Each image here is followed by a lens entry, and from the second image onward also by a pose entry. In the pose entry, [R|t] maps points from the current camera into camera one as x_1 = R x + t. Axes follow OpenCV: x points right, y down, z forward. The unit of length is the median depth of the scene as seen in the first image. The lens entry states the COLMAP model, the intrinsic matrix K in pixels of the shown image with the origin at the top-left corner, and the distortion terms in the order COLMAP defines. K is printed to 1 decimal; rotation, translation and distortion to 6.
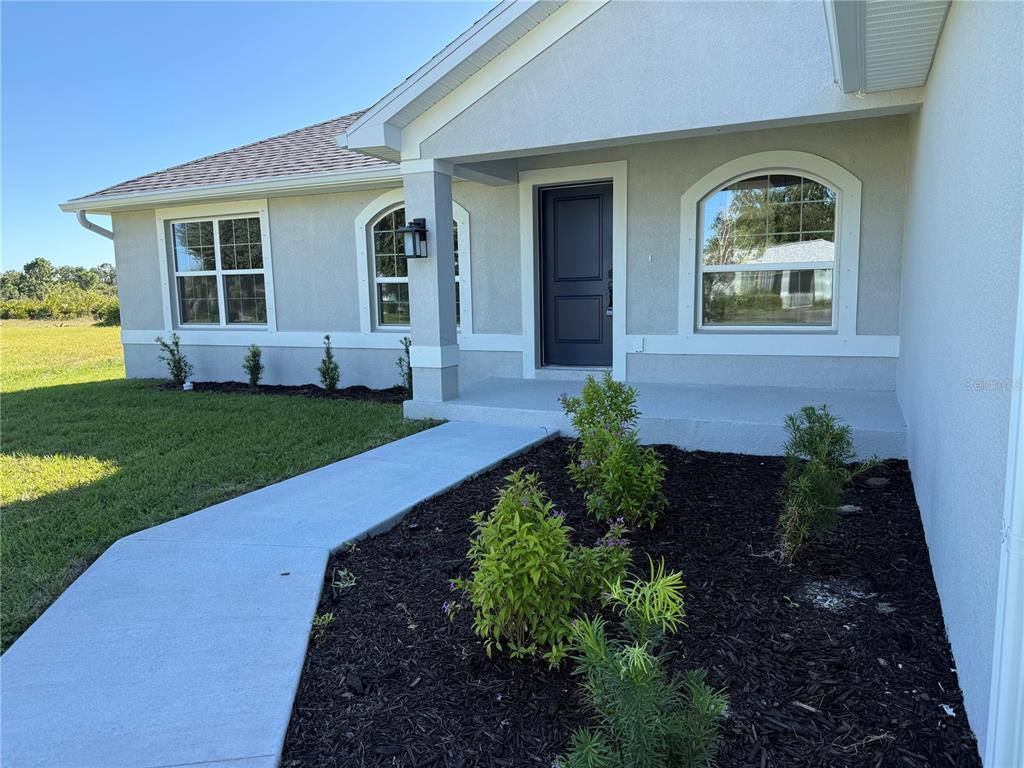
lens RADIAL K [[727.6, 0, 506.8], [0, 727.6, 383.1], [0, 0, 1]] dist [0.107438, -0.002234]
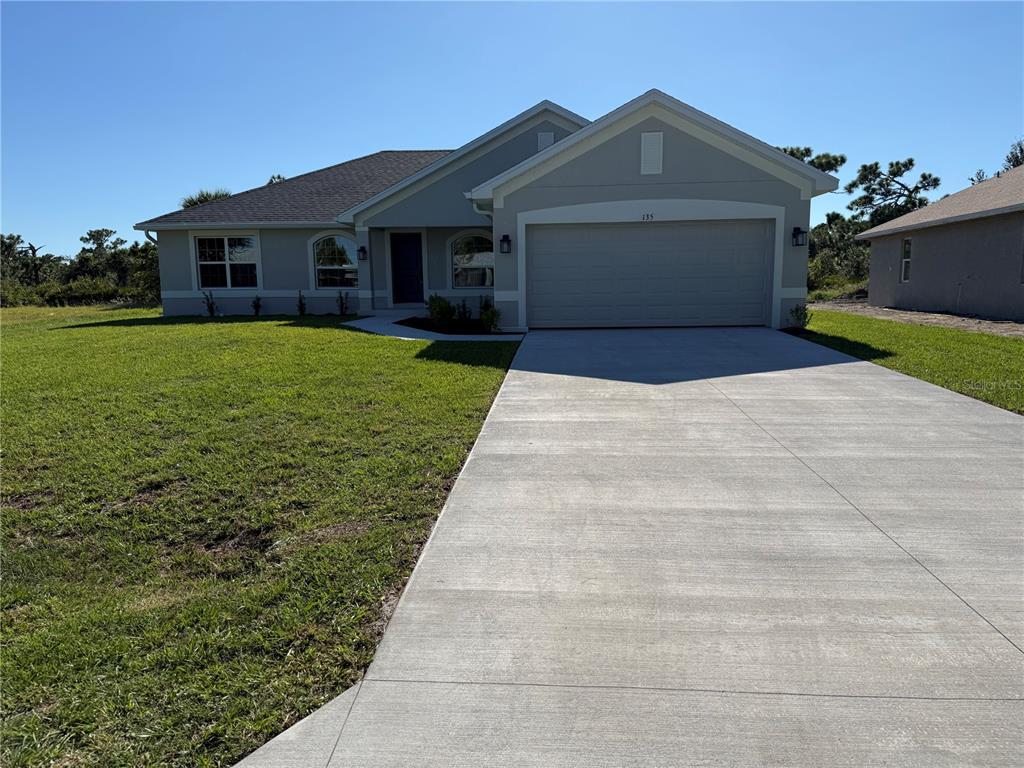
lens RADIAL K [[727.6, 0, 507.7], [0, 727.6, 393.1], [0, 0, 1]] dist [0.107438, -0.002234]
pose [[0.927082, -0.050400, 0.371454, -0.541676], [0.042572, 0.998665, 0.029250, 0.230187], [-0.372432, -0.011303, 0.927991, -1.495016]]
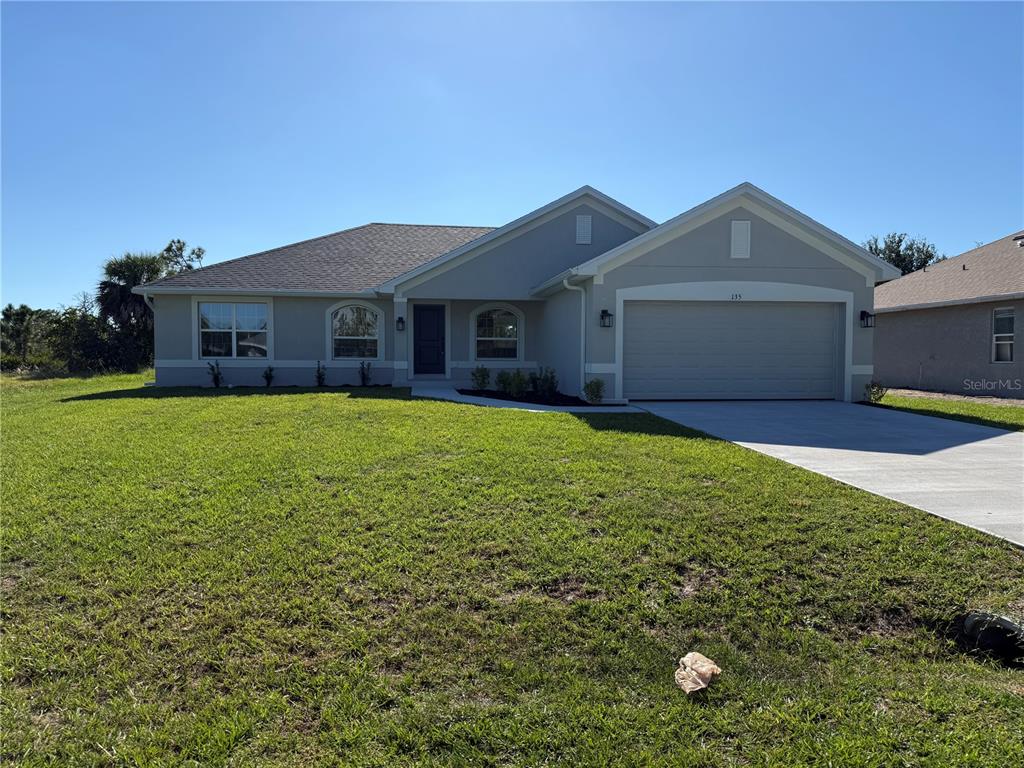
lens RADIAL K [[727.6, 0, 510.3], [0, 727.6, 390.7], [0, 0, 1]] dist [0.107438, -0.002234]
pose [[0.833233, -0.006663, 0.552881, -1.037963], [0.050341, 0.996689, -0.063857, 0.205287], [-0.550625, 0.081040, 0.830810, -1.222530]]
